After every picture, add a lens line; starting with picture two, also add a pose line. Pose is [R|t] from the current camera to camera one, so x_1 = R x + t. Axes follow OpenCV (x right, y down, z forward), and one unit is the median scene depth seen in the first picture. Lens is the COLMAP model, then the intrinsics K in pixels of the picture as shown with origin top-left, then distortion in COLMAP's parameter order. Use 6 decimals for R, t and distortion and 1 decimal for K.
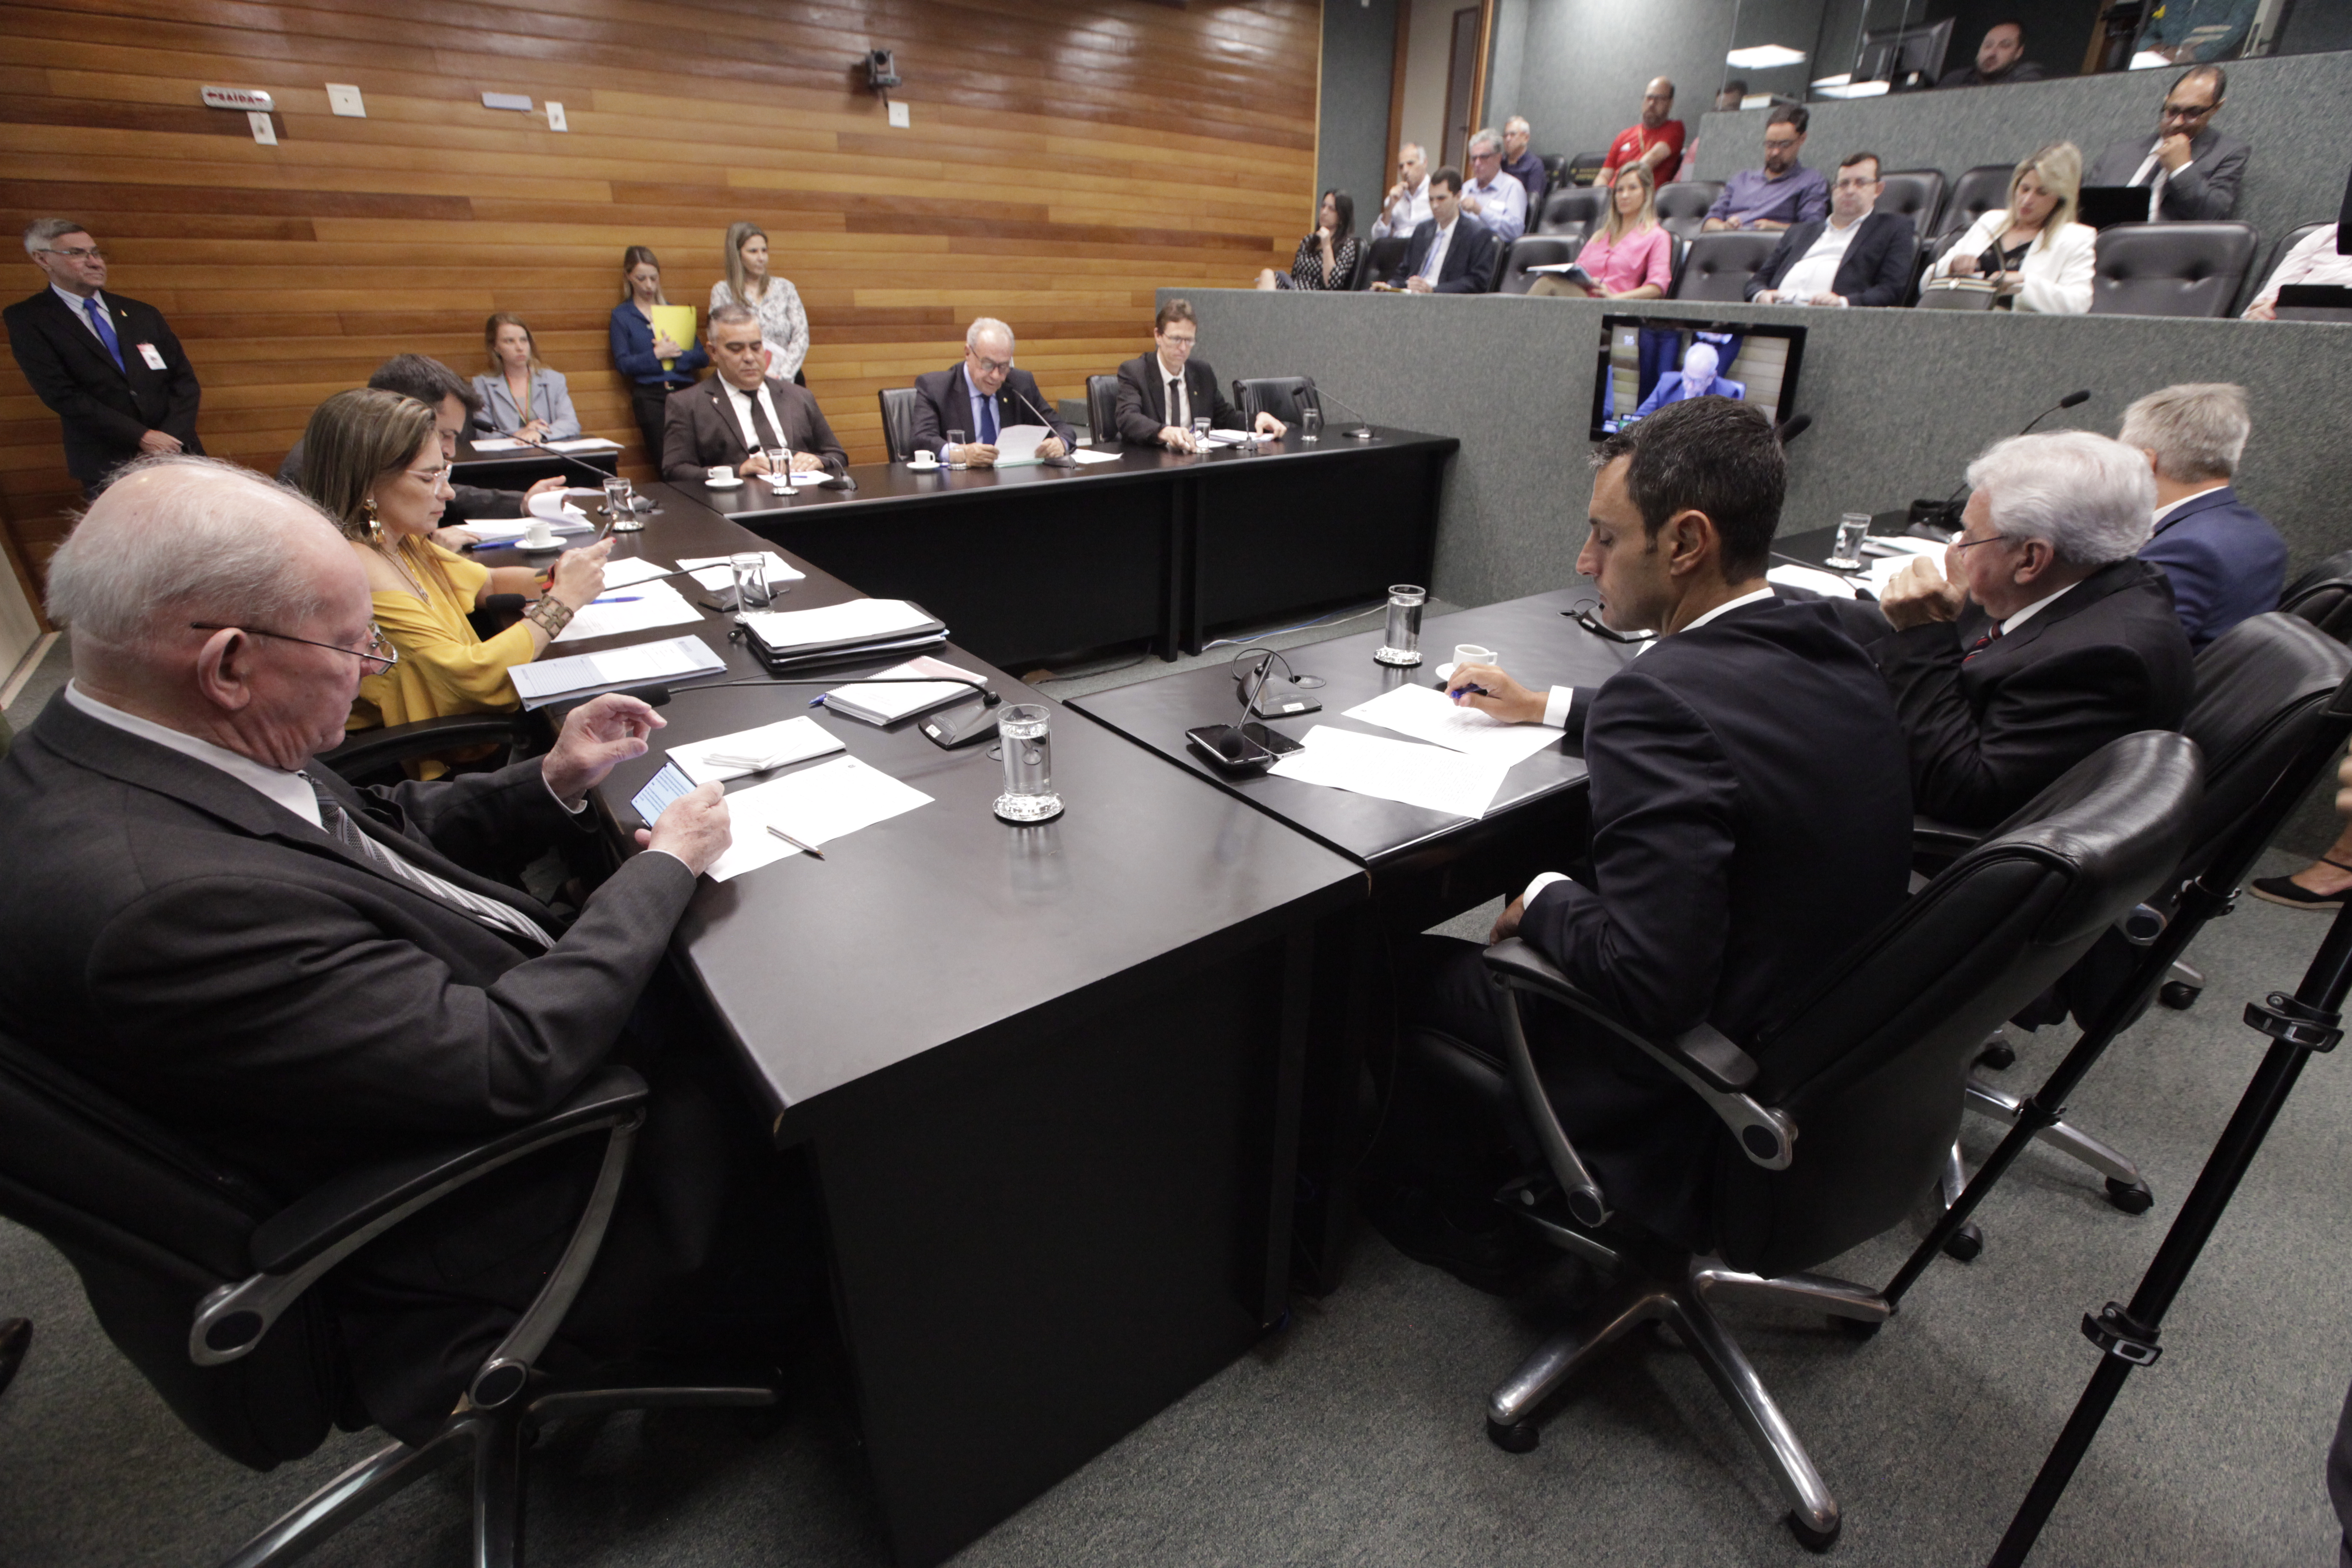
lens RADIAL K [[1076.1, 0, 1176.0], [0, 1076.1, 784.0], [0, 0, 1]] dist [-0.039259, 0.014277]
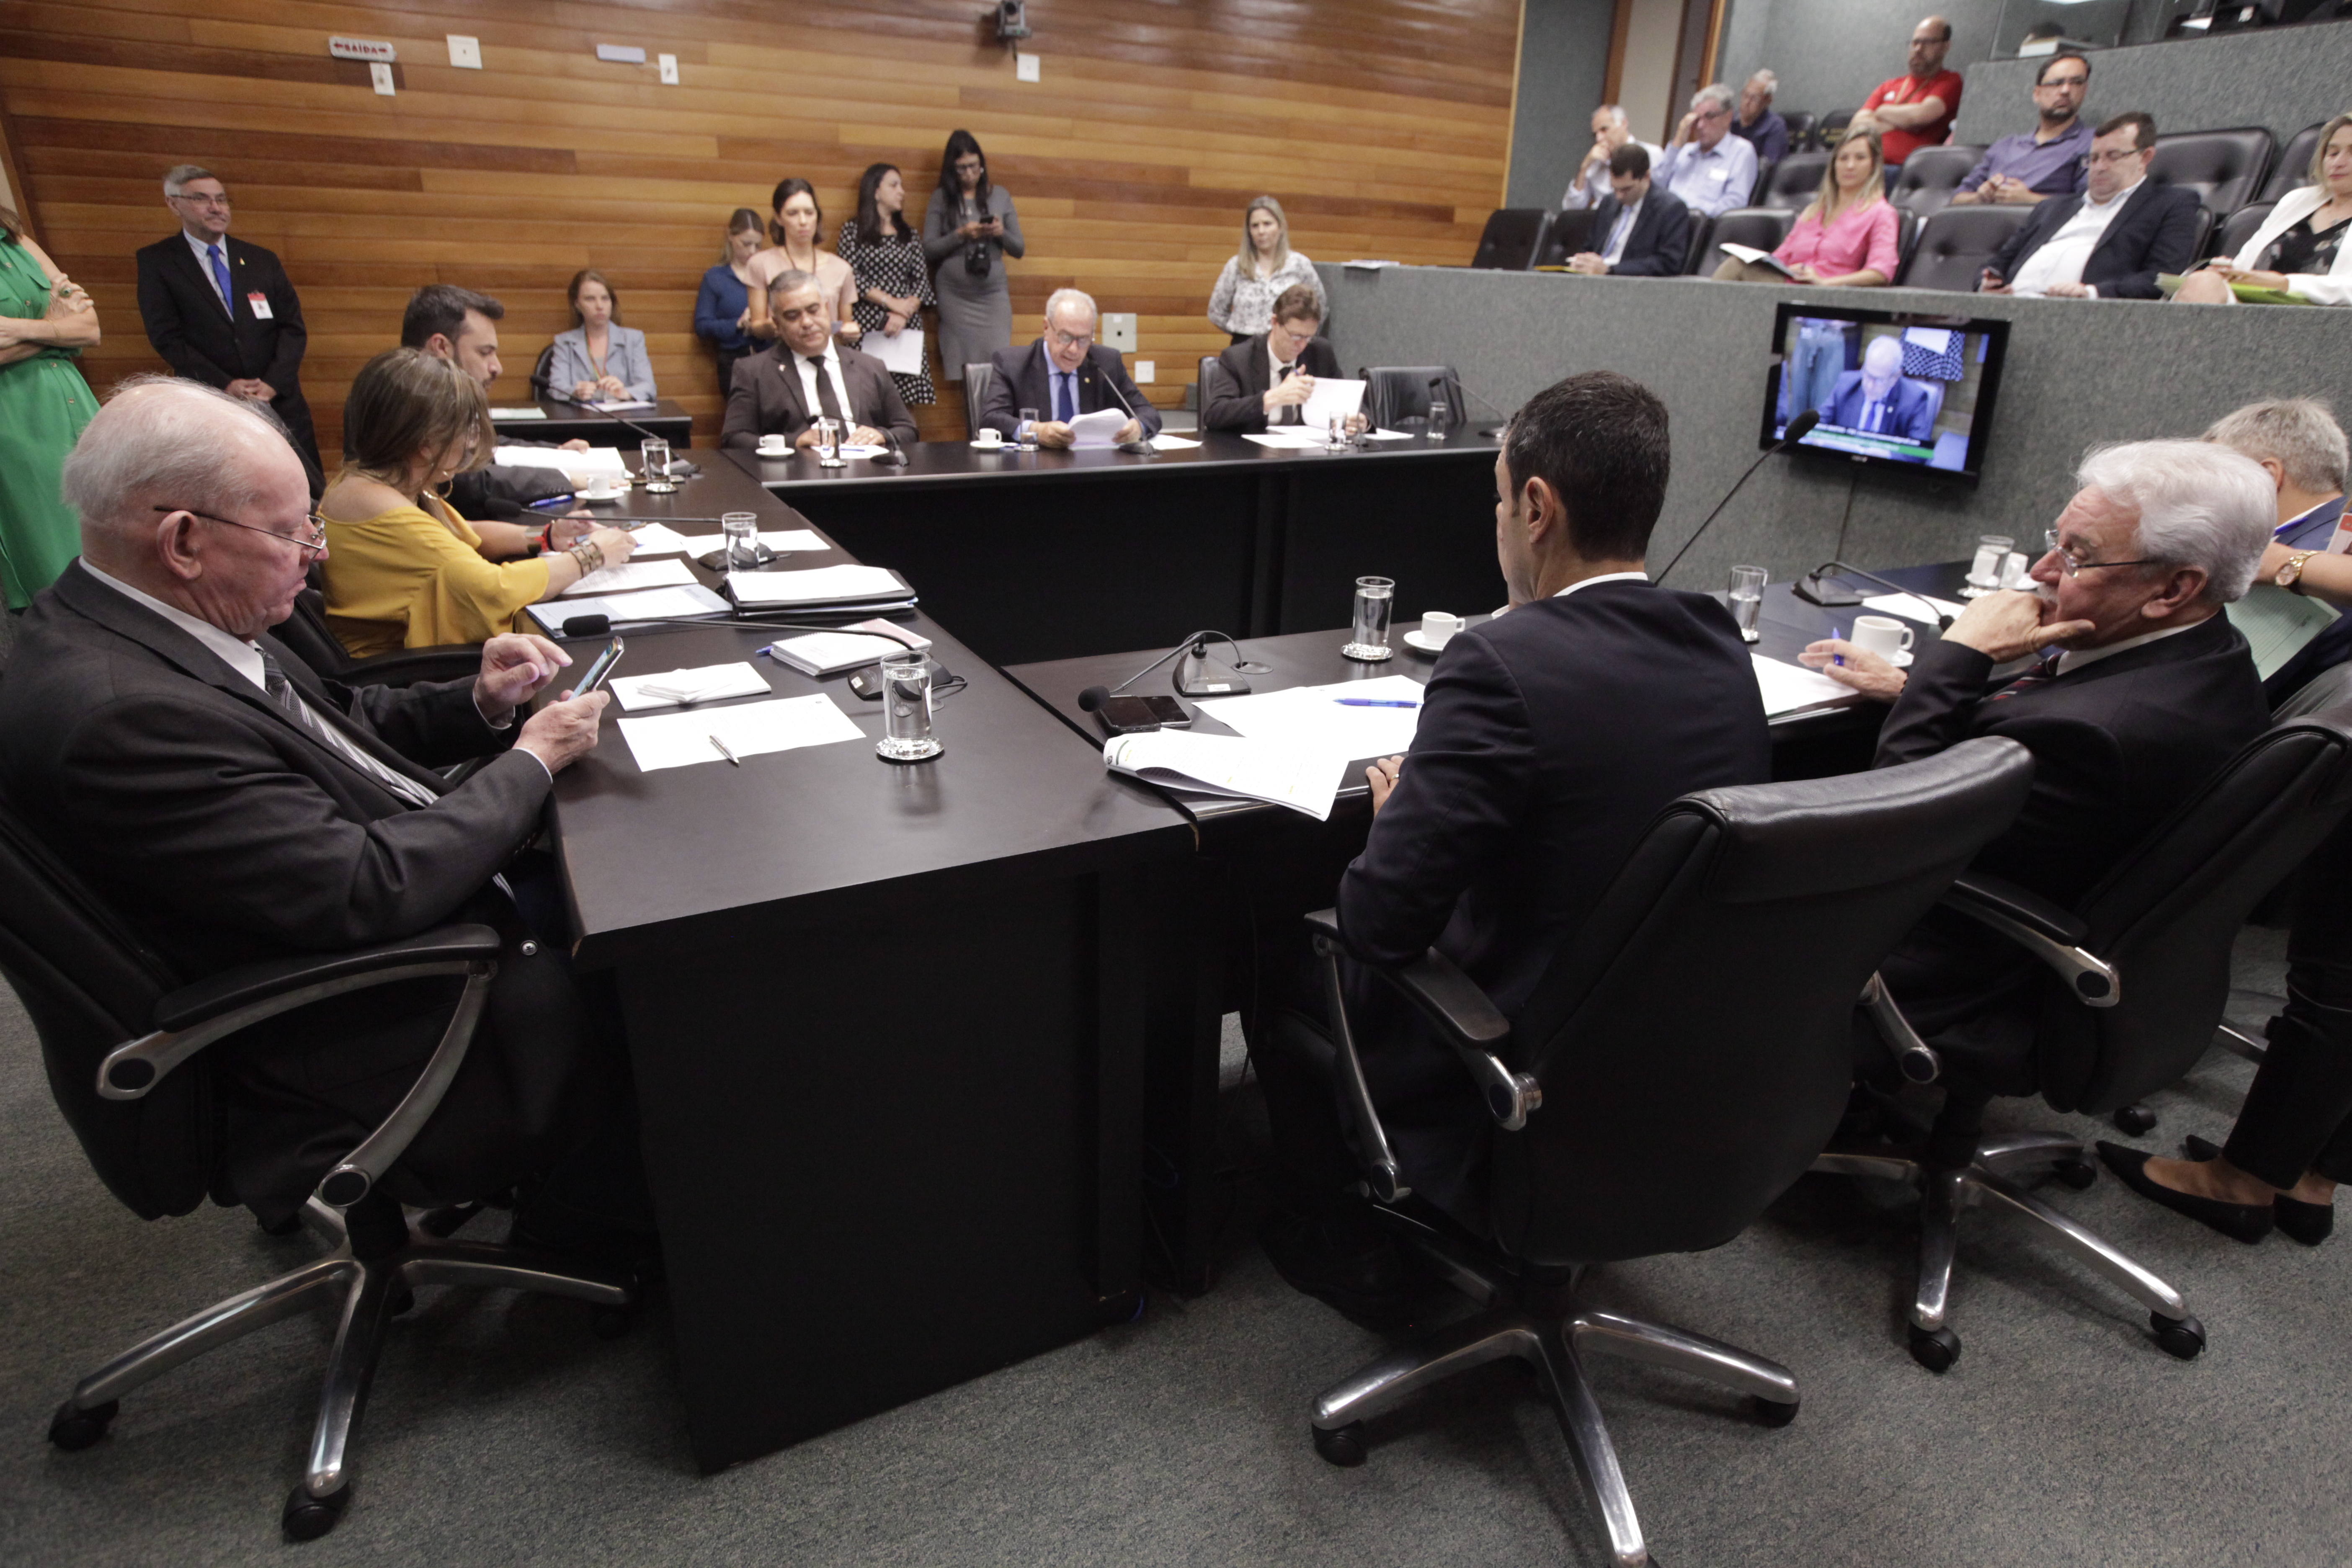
lens RADIAL K [[1306.2, 0, 1176.0], [0, 1306.2, 784.0], [0, 0, 1]] dist [-0.035431, 0.031868]
pose [[0.986626, 0.078085, -0.143080, 0.090428], [-0.085273, 0.995350, -0.044805, 0.026421], [0.138916, 0.056407, 0.988696, -0.063525]]
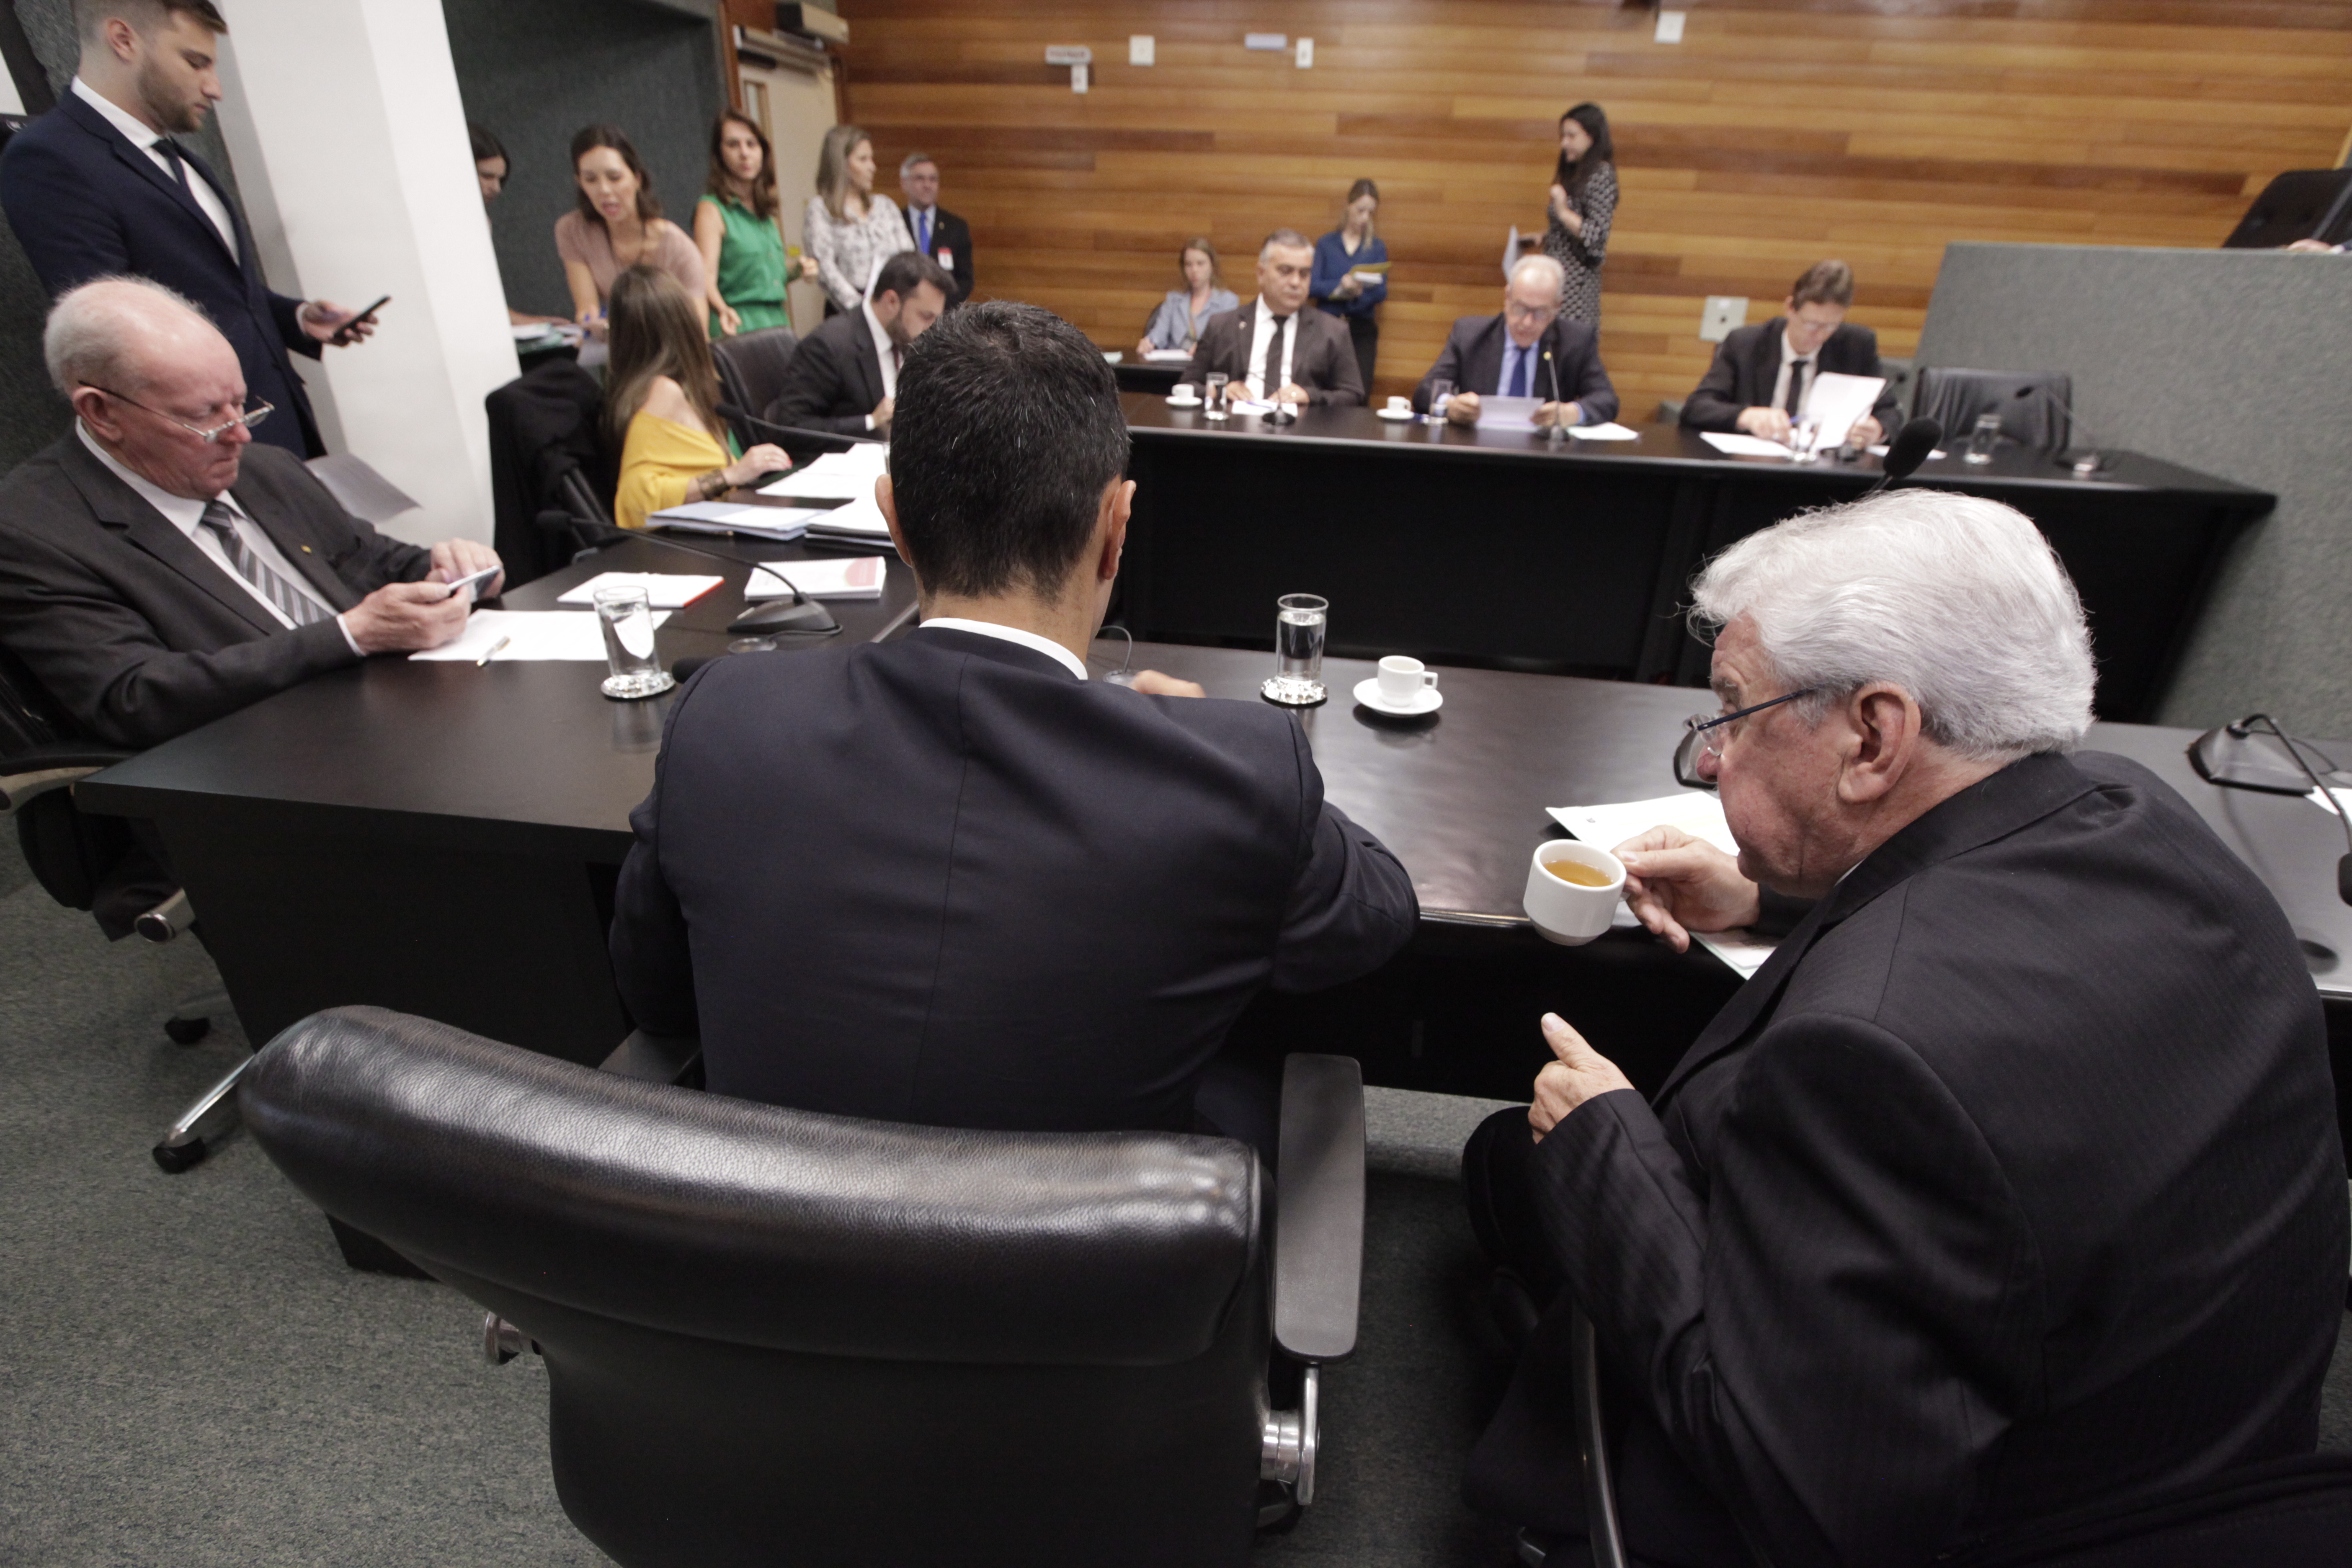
lens RADIAL K [[1135.8, 0, 1176.0], [0, 1135.8, 784.0], [0, 0, 1]] dist [-0.034881, 0.013152]
pose [[0.716027, 0.322094, -0.619323, 0.267467], [-0.313387, 0.941080, 0.127111, -0.053048], [0.623774, 0.103073, 0.774779, 0.138048]]
